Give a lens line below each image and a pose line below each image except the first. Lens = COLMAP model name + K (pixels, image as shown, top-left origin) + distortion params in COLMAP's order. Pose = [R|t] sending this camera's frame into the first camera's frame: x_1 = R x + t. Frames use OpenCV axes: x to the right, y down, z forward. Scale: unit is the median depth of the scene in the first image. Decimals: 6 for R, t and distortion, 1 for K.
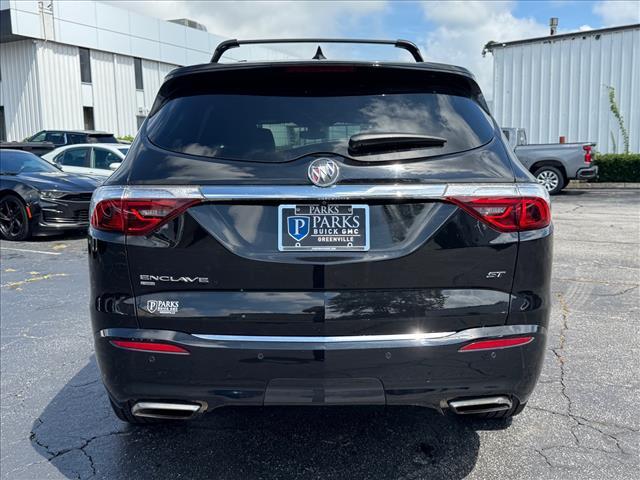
lens RADIAL K [[637.3, 0, 322.3], [0, 637.3, 245.1], [0, 0, 1]] dist [0.113956, -0.209034]
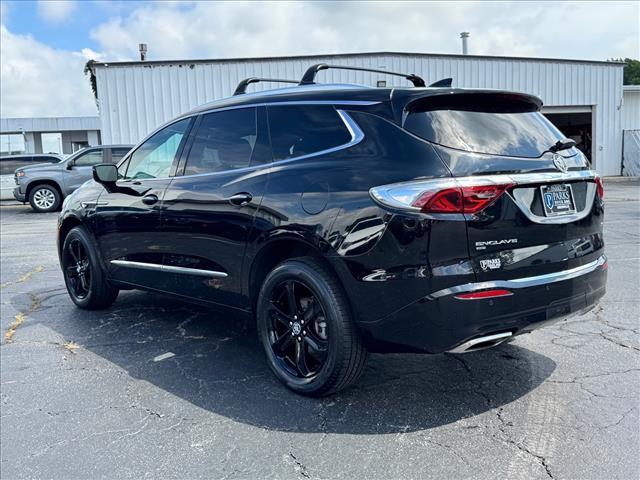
lens RADIAL K [[637.3, 0, 322.3], [0, 637.3, 245.1], [0, 0, 1]] dist [0.113956, -0.209034]
pose [[0.759496, -0.091707, 0.644015, -0.132188], [0.111210, 0.993743, 0.010356, 0.000186], [-0.640935, 0.063756, 0.764943, 0.017047]]
